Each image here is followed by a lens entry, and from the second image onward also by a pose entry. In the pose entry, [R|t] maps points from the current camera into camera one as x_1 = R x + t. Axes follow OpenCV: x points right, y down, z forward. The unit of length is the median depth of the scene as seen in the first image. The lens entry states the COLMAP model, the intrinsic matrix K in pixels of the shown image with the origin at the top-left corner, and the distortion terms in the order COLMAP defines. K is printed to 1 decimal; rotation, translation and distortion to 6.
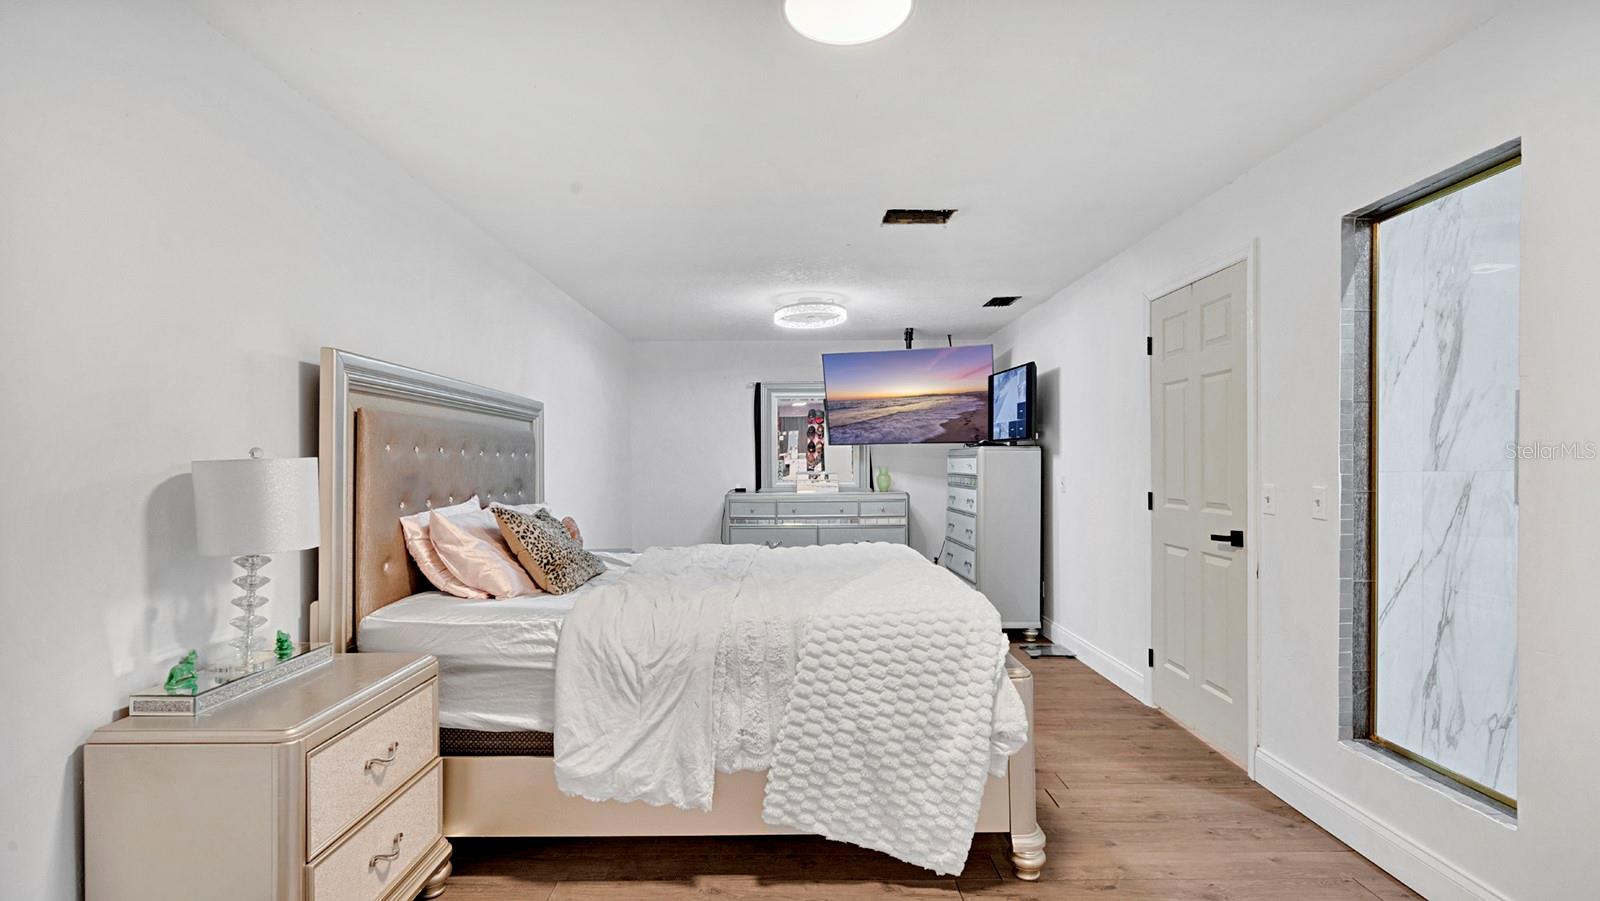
lens RADIAL K [[768.9, 0, 795.2], [0, 768.9, 436.5], [0, 0, 1]] dist [-0.002502, -0.000119]
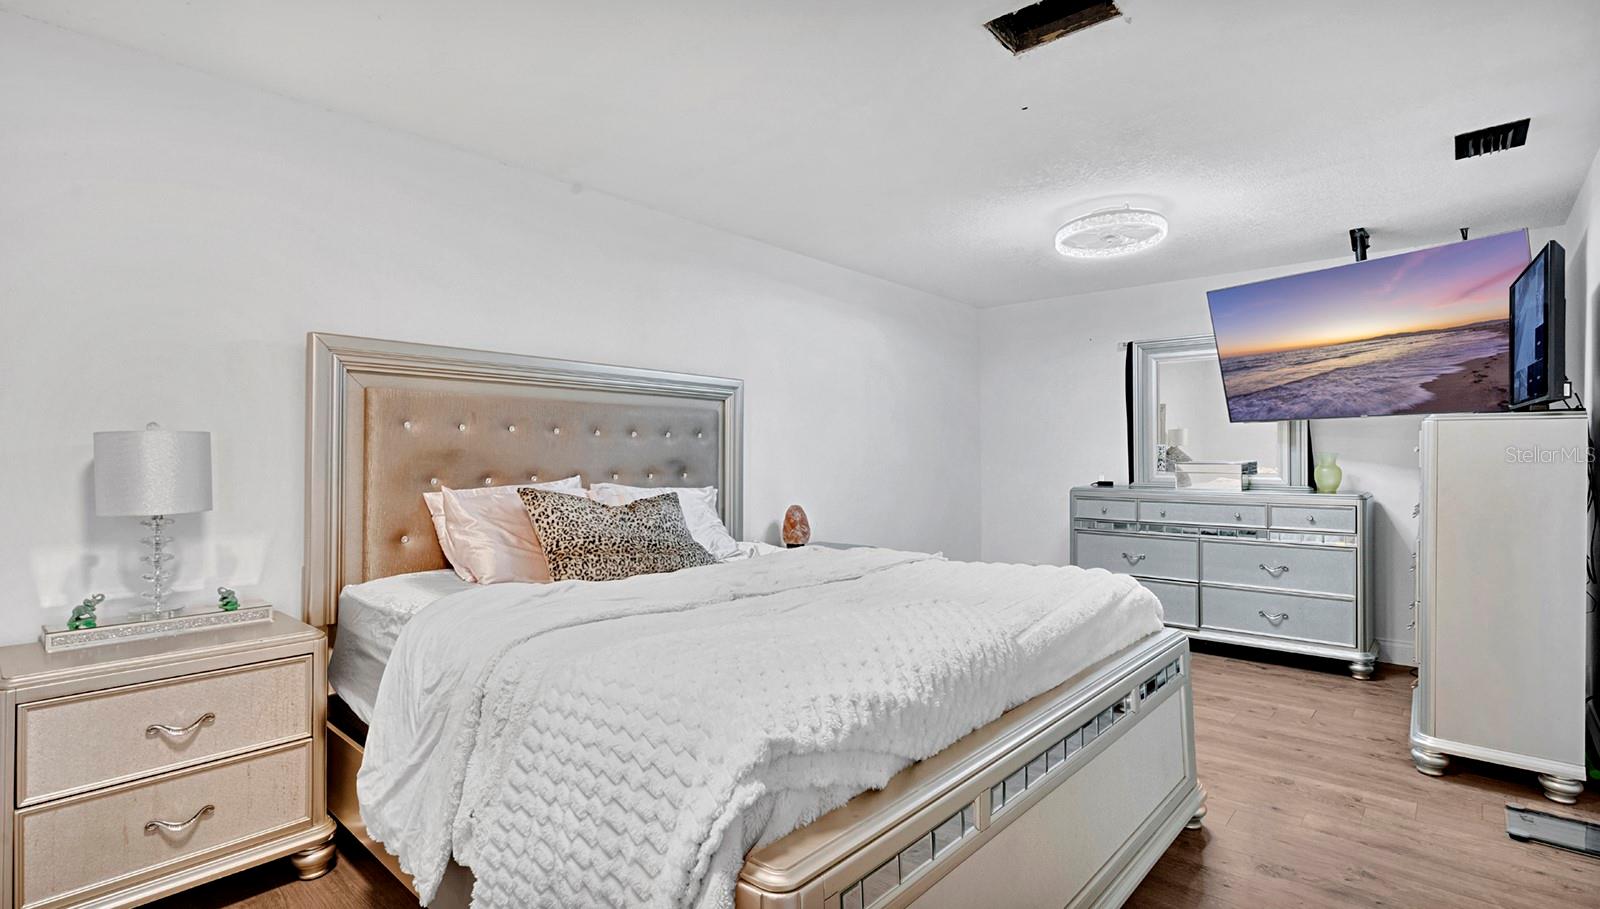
lens RADIAL K [[747.9, 0, 800.0], [0, 747.9, 454.5], [0, 0, 1]] dist [0.013376, -0.000010]
pose [[0.739674, 0.010134, -0.672889, 0.228391], [0.014912, 0.999394, 0.031443, 0.012664], [0.672801, -0.033292, 0.739074, 0.254452]]
